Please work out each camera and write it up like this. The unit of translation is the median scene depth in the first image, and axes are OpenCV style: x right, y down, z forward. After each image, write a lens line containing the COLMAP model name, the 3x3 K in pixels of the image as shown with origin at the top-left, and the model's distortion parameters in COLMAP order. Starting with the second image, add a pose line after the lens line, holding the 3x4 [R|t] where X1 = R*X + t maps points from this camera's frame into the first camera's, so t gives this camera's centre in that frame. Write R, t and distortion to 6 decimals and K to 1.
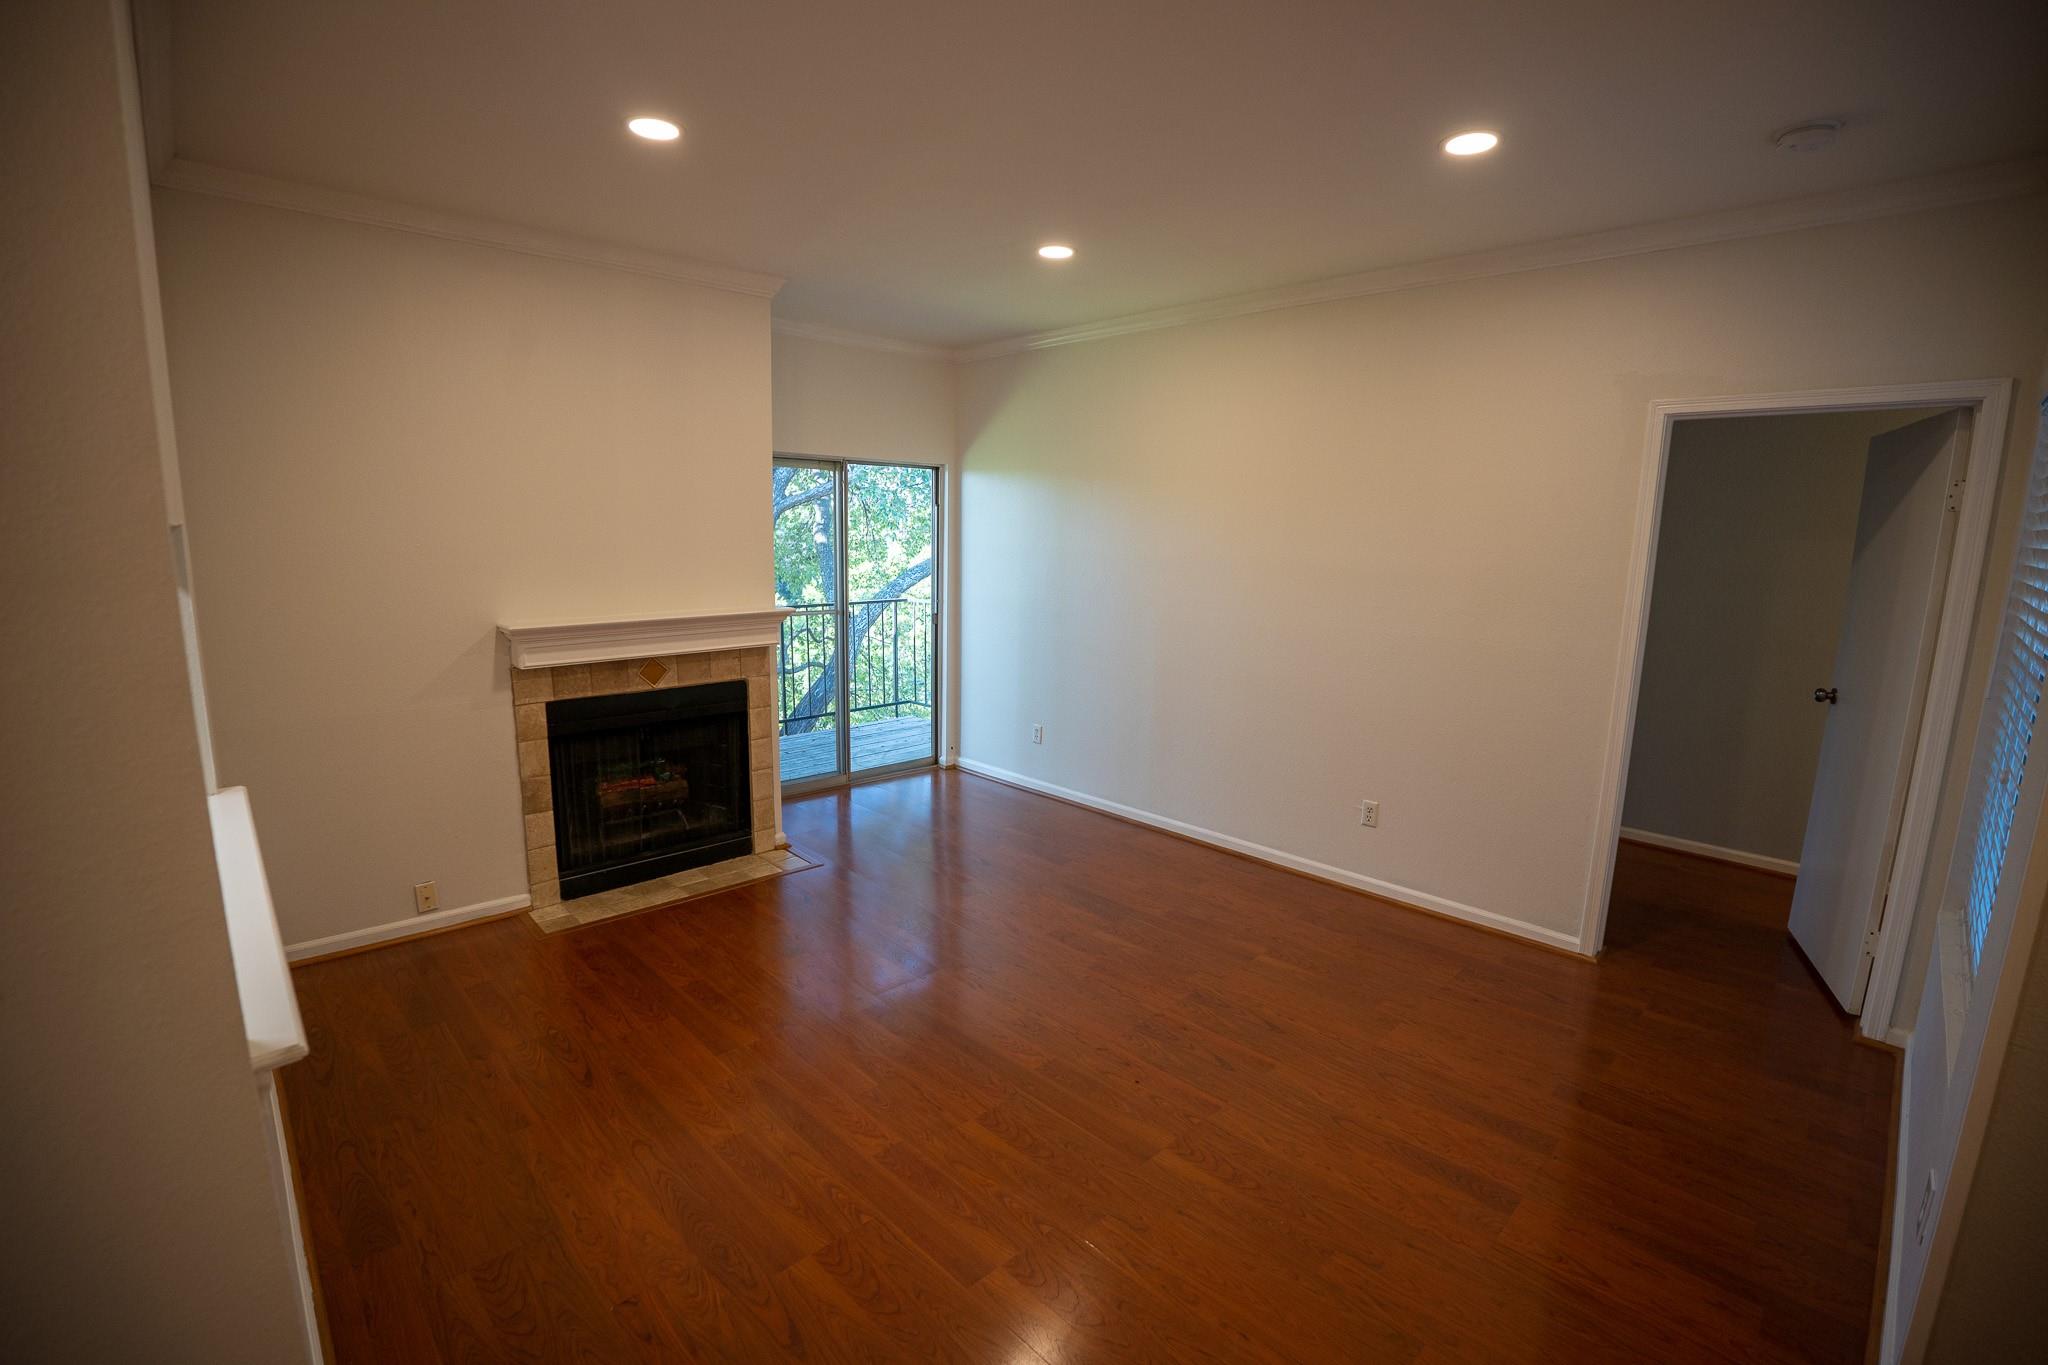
lens RADIAL K [[895.5, 0, 1017.9], [0, 895.5, 684.3], [0, 0, 1]] dist [-0.060812, 0.000437]
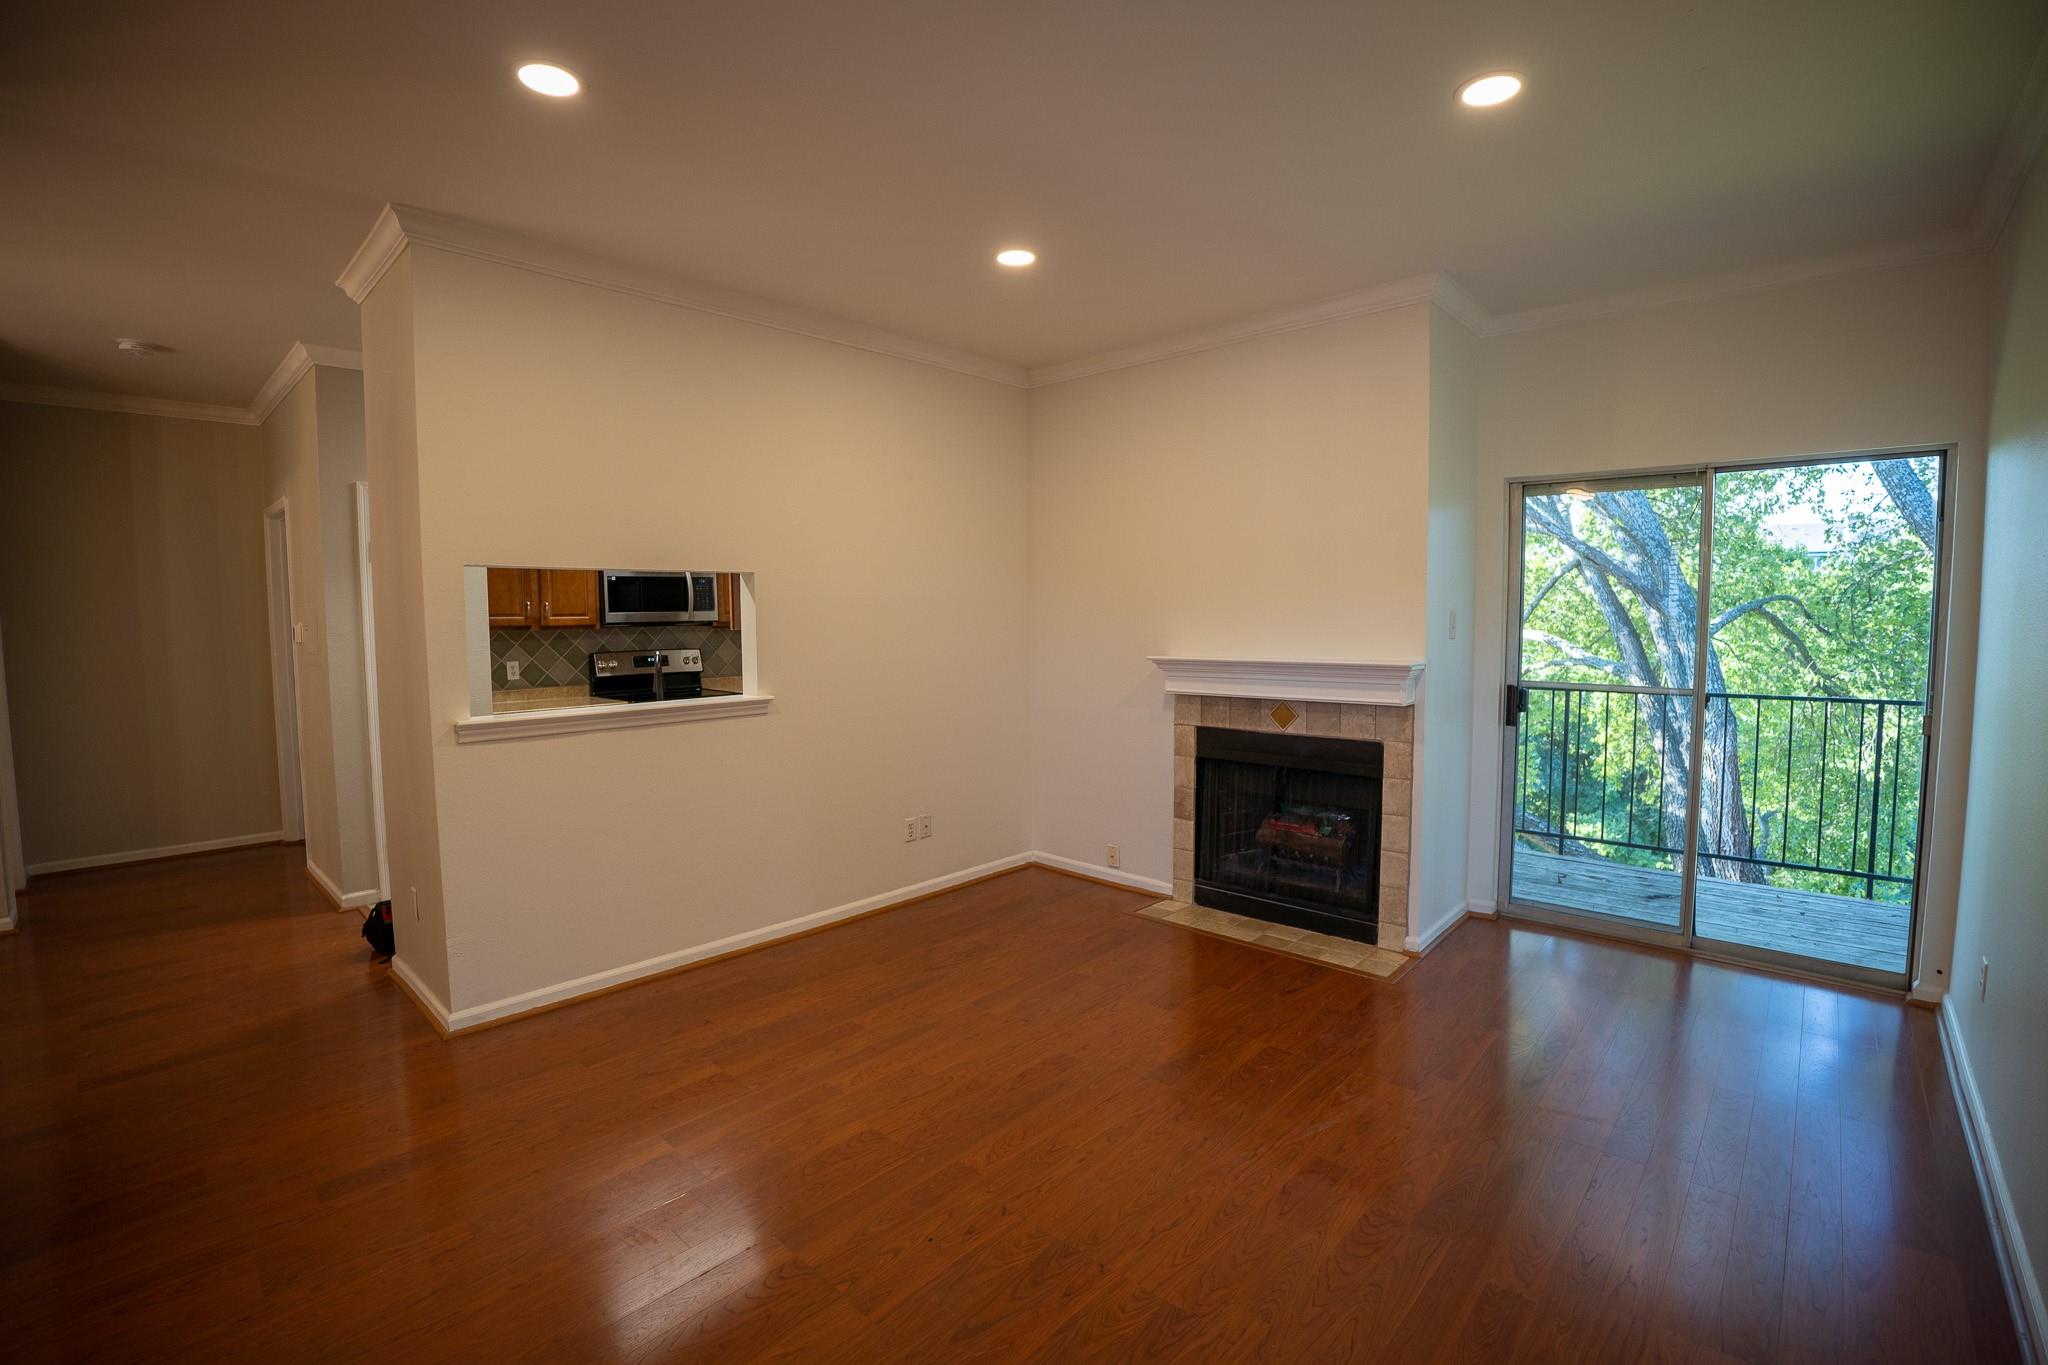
lens RADIAL K [[895.5, 0, 1017.9], [0, 895.5, 684.3], [0, 0, 1]] dist [-0.060812, 0.000437]
pose [[0.069945, 0.060979, -0.995685, 0.580075], [-0.162197, 0.985543, 0.048964, -0.050211], [0.984276, 0.158072, 0.078824, 0.627681]]
